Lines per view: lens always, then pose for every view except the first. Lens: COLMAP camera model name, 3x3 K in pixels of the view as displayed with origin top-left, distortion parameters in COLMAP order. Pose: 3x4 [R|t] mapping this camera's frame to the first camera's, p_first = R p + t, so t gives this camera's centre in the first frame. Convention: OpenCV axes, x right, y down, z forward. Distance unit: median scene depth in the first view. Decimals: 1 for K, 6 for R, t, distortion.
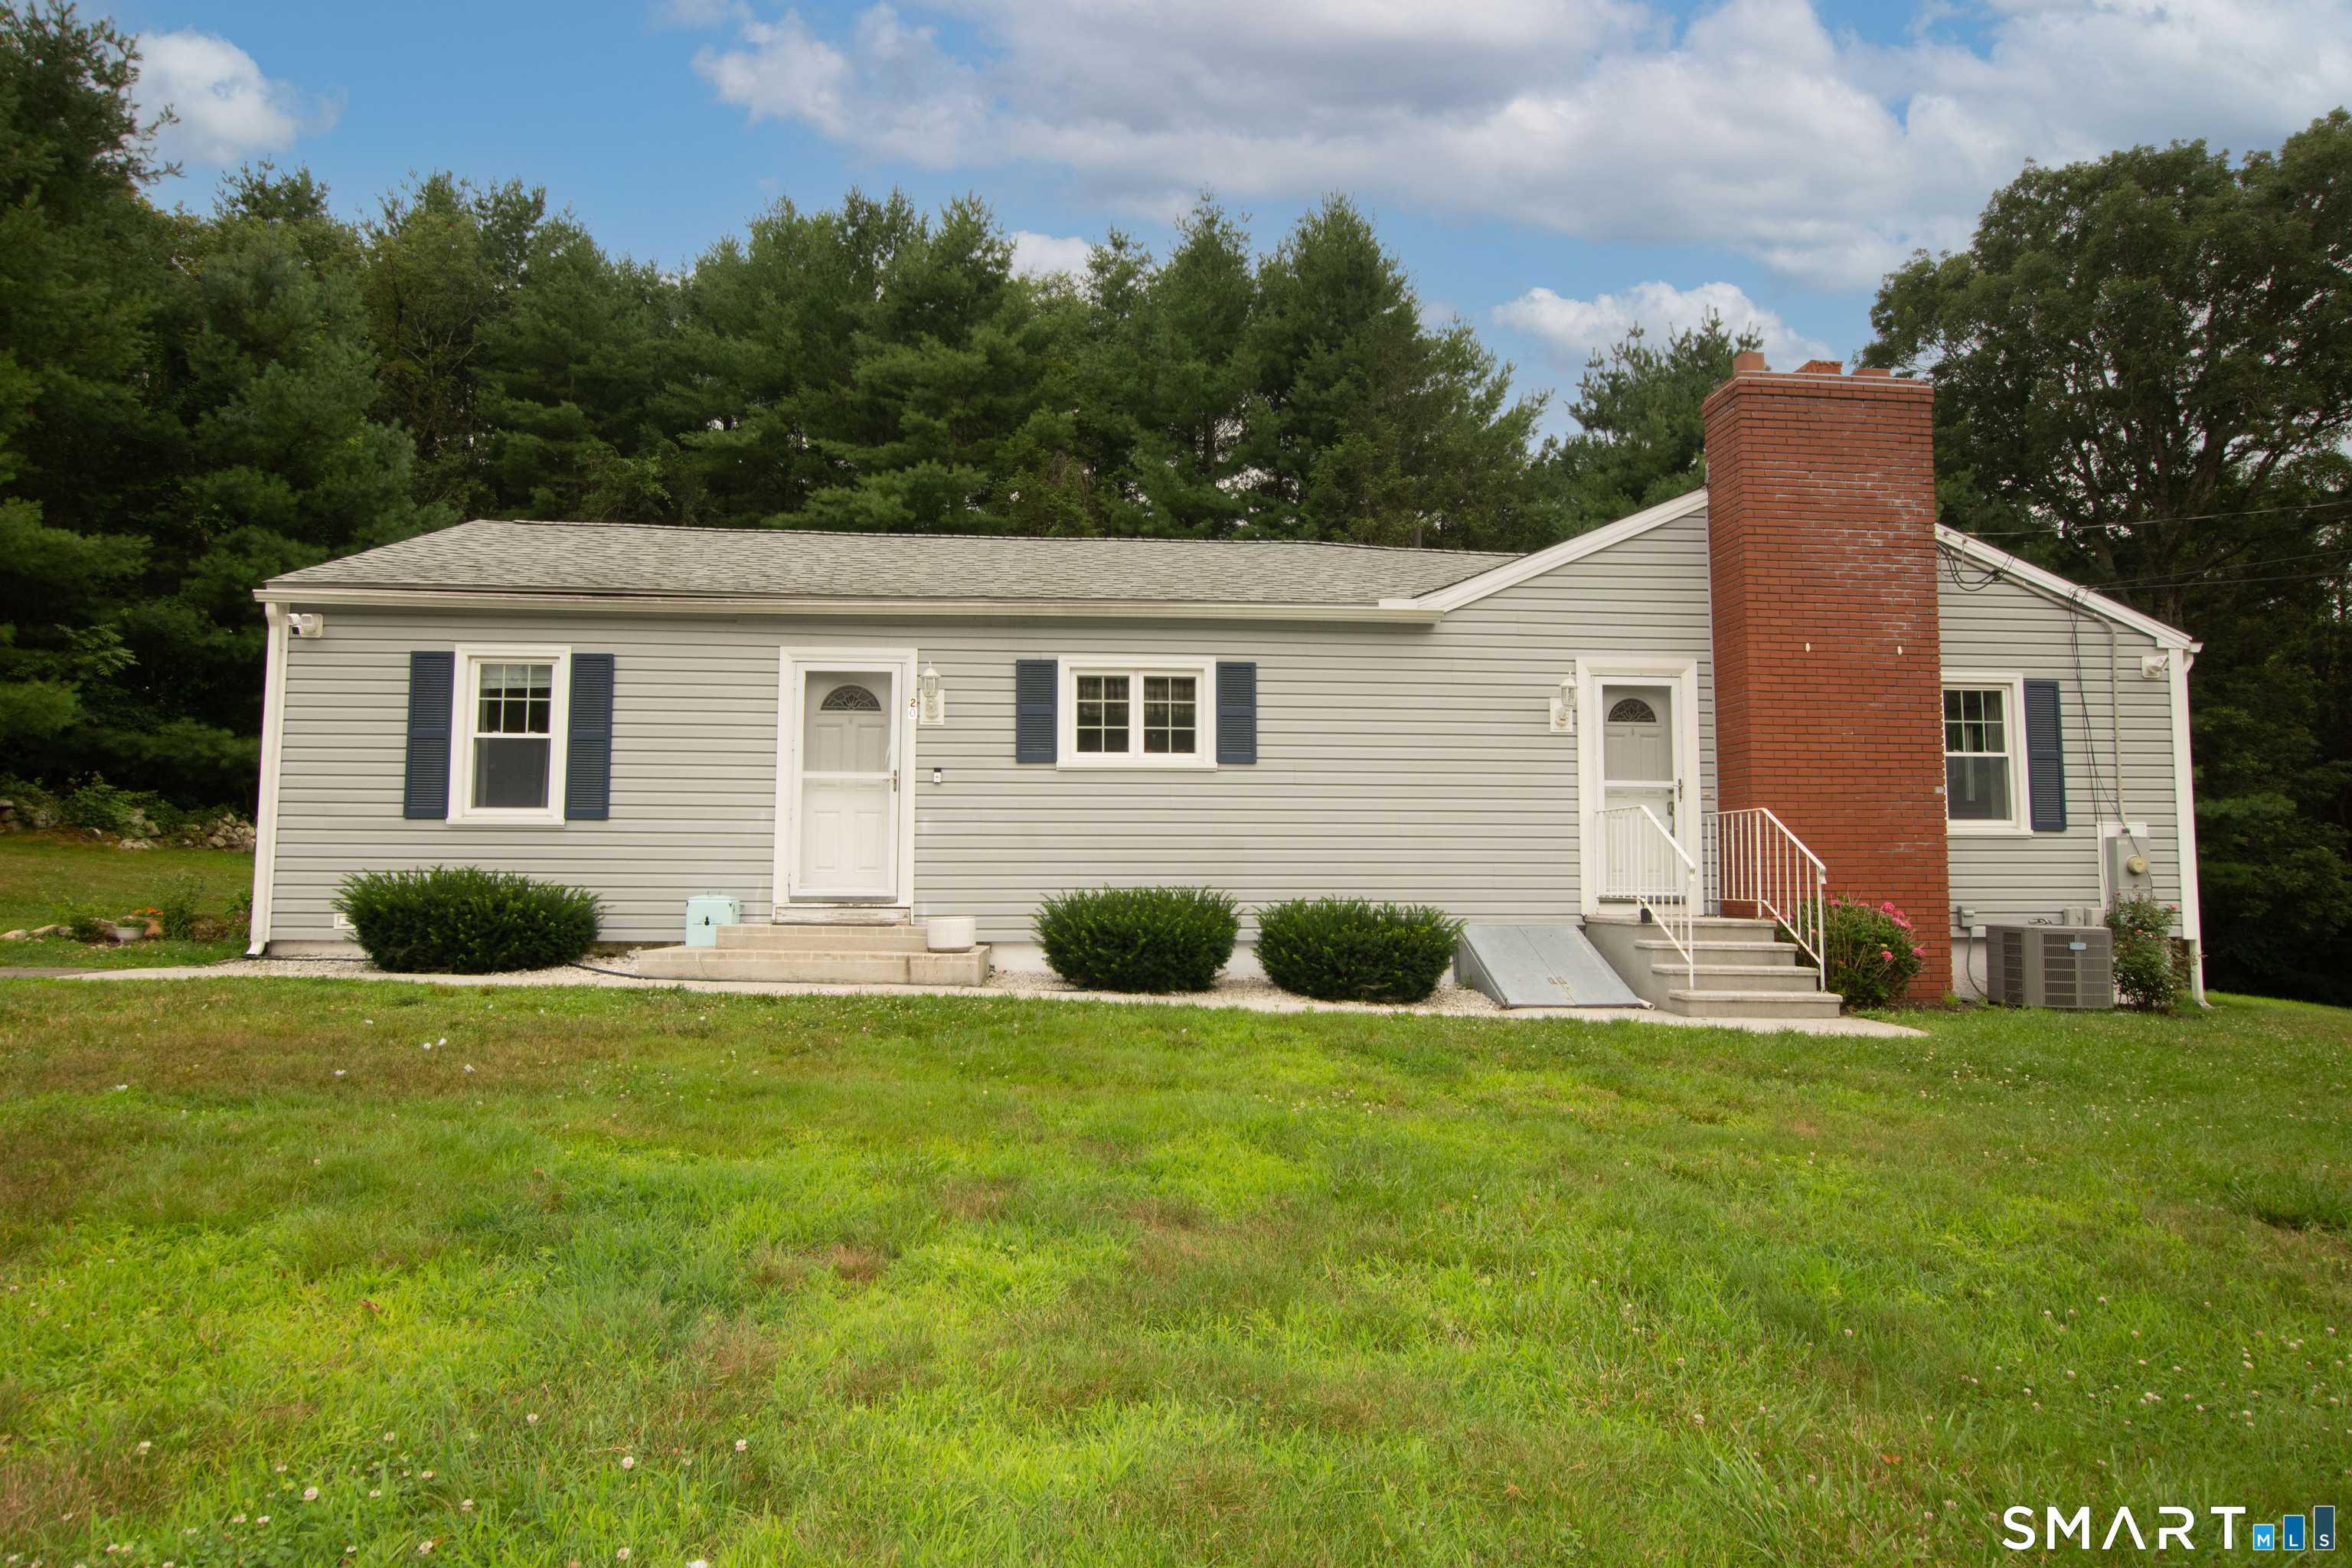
lens RADIAL K [[1288.7, 0, 1168.8], [0, 1288.7, 782.9], [0, 0, 1]] dist [-0.006564, -0.001031]
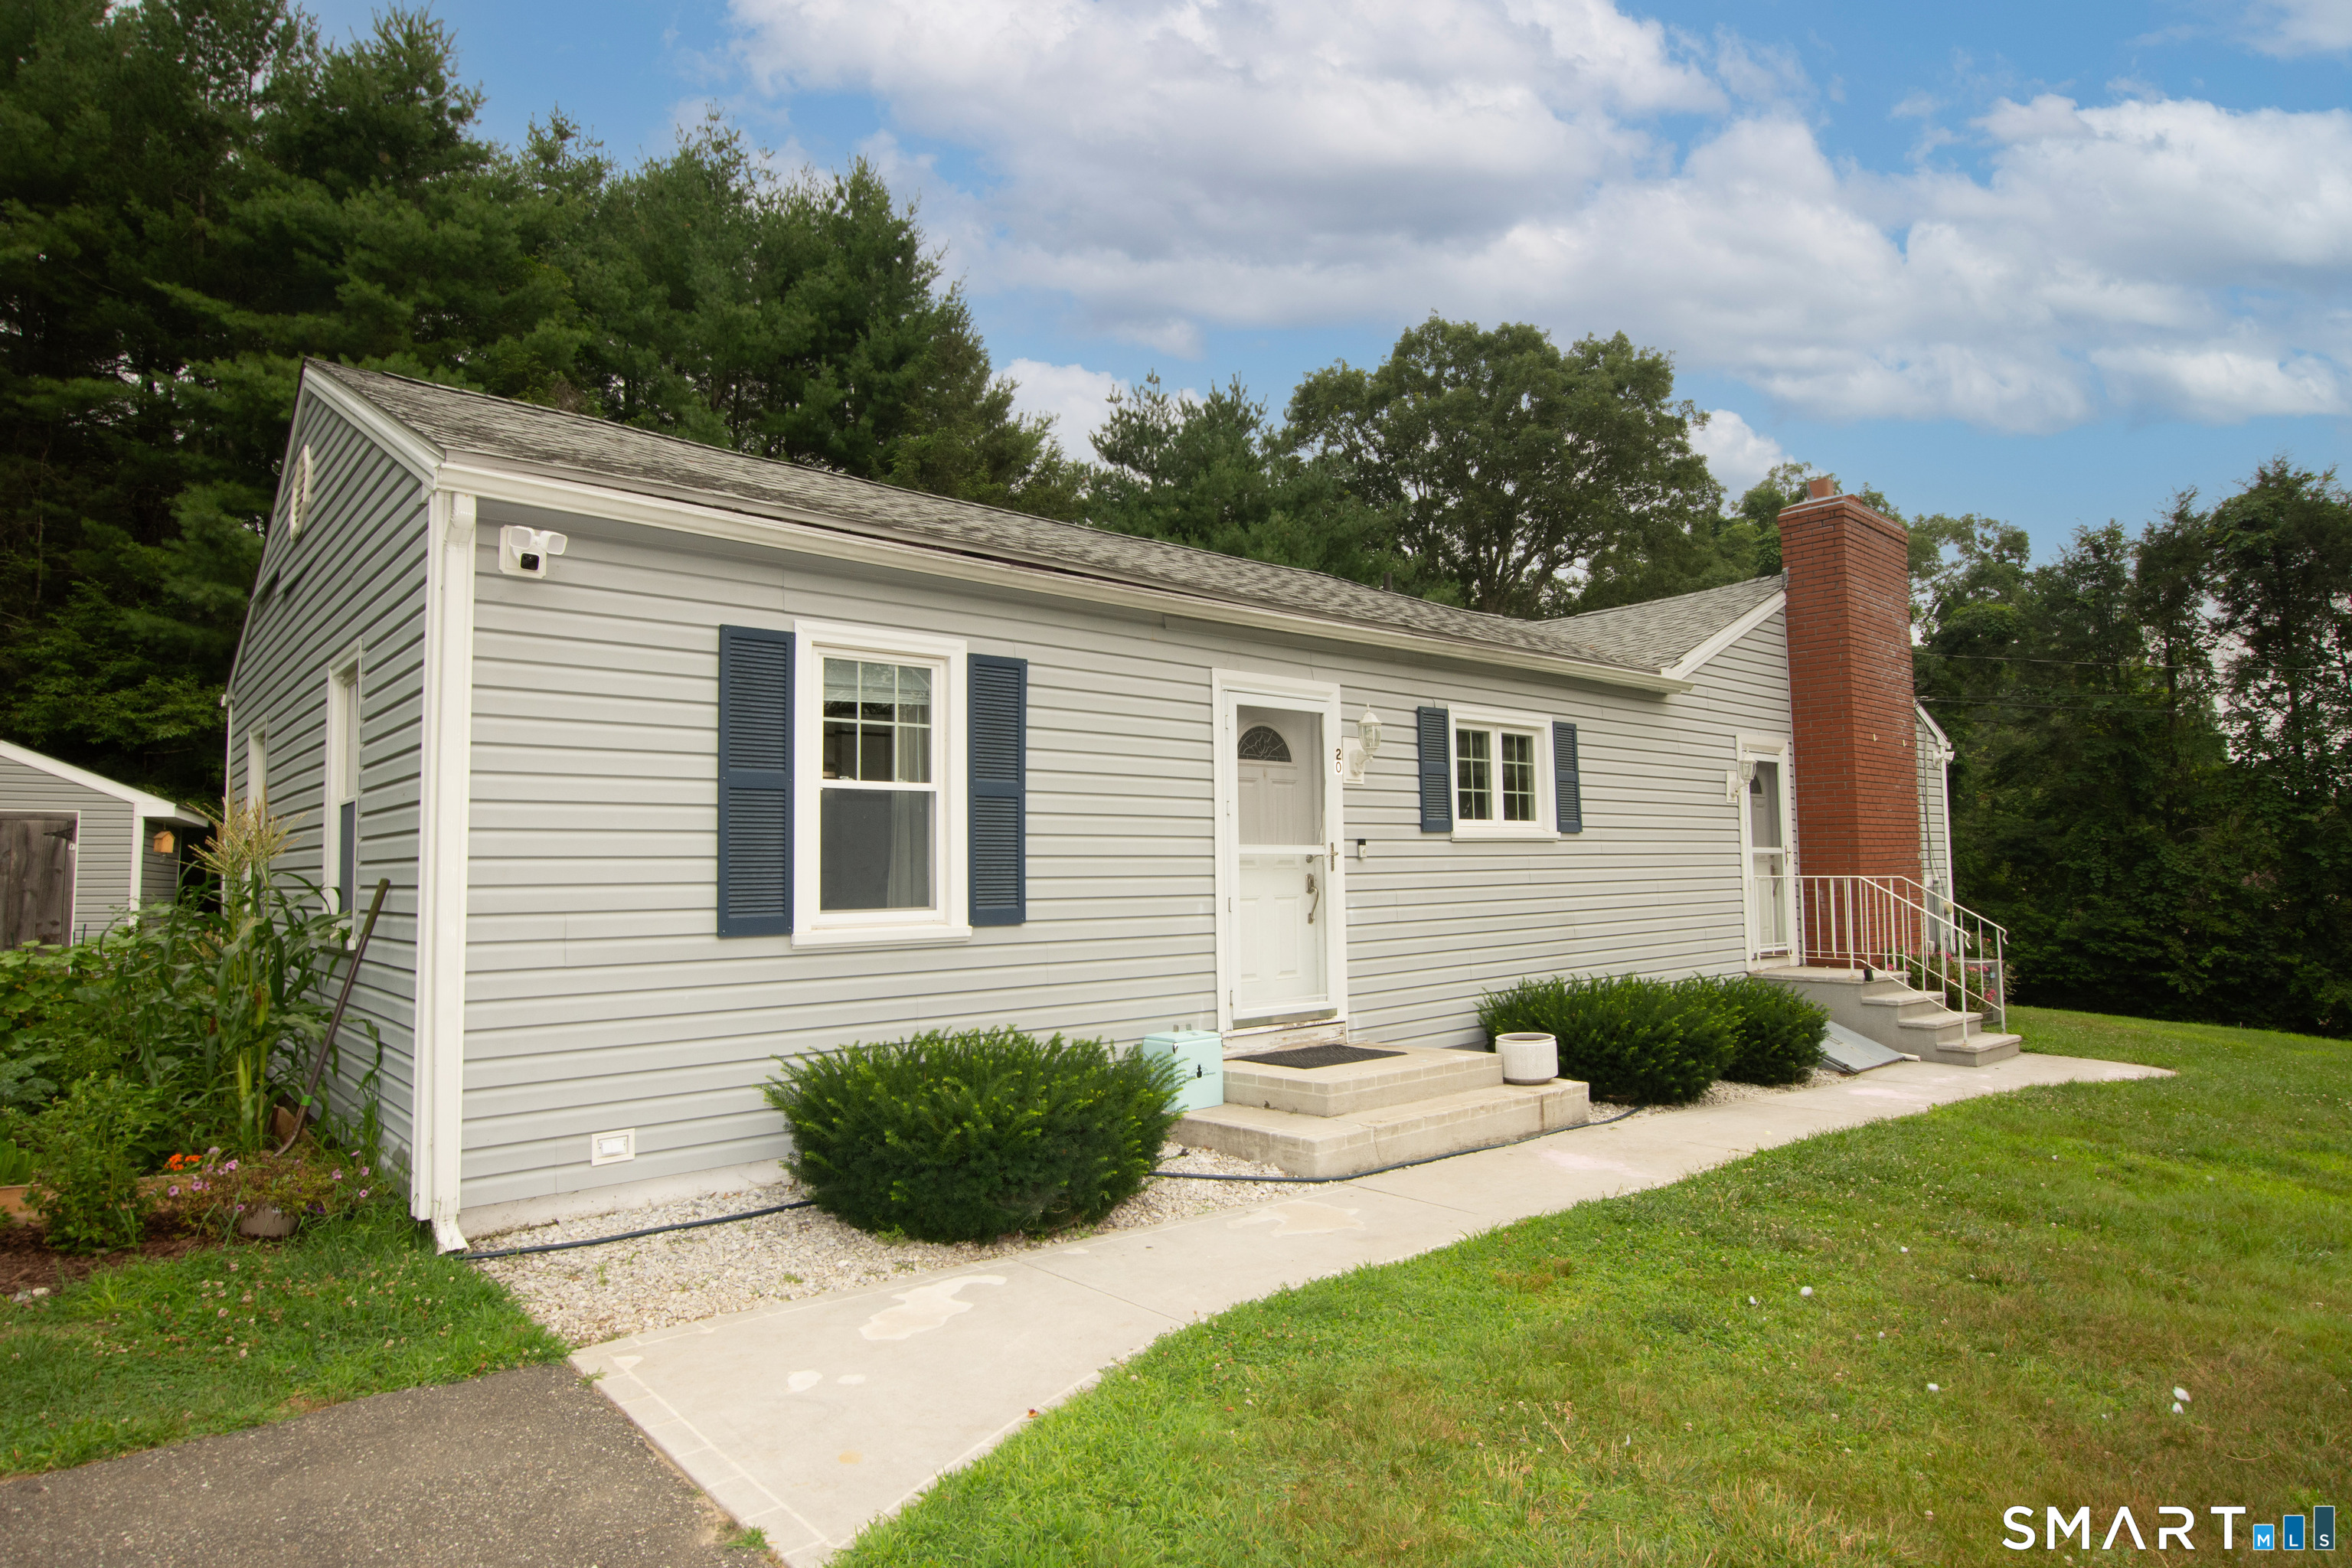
lens RADIAL K [[1288.7, 0, 1170.7], [0, 1288.7, 787.7], [0, 0, 1]] dist [-0.006564, -0.001031]
pose [[0.800748, 0.024373, 0.598506, -0.749987], [-0.023651, 0.999679, -0.009066, -0.033465], [-0.598535, -0.006896, 0.801067, 0.450114]]
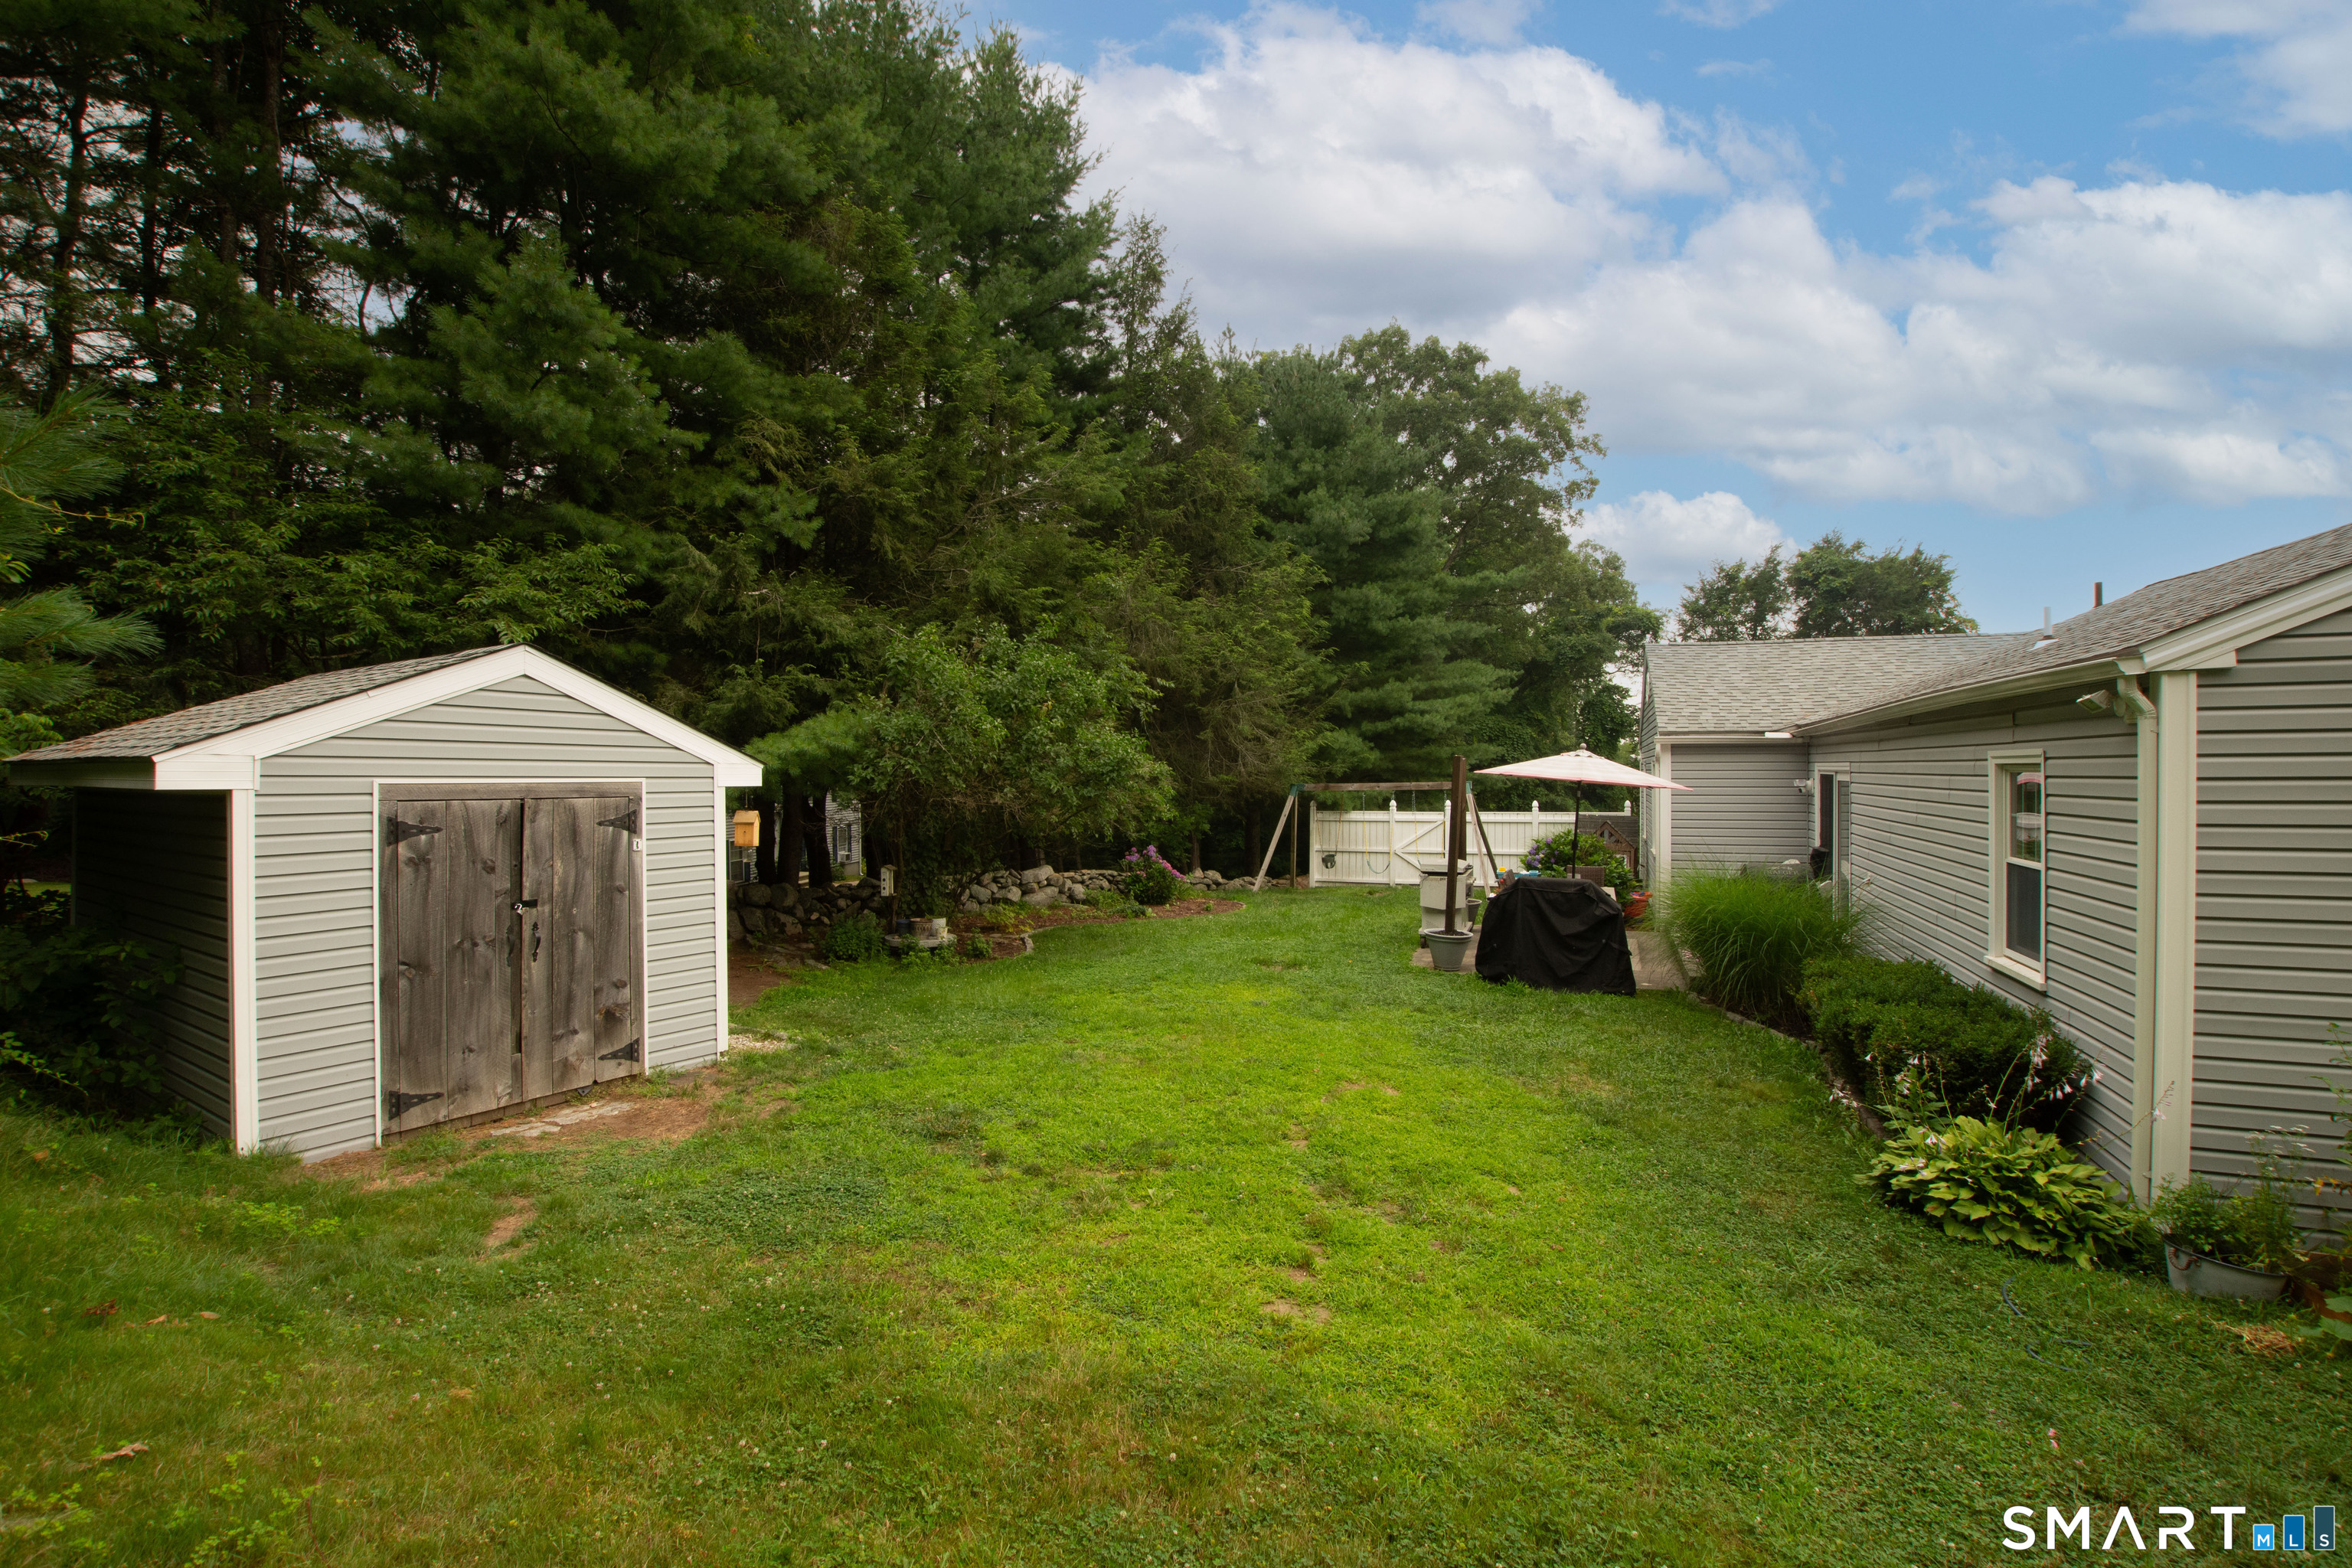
lens RADIAL K [[1031.2, 0, 1183.5], [0, 1031.2, 782.2], [0, 0, 1]] dist [0.003925, -0.002599]
pose [[0.457649, -0.015787, 0.888993, -1.322790], [-0.053849, 0.997515, 0.045435, -0.037912], [-0.887501, -0.068665, 0.455661, 1.818202]]
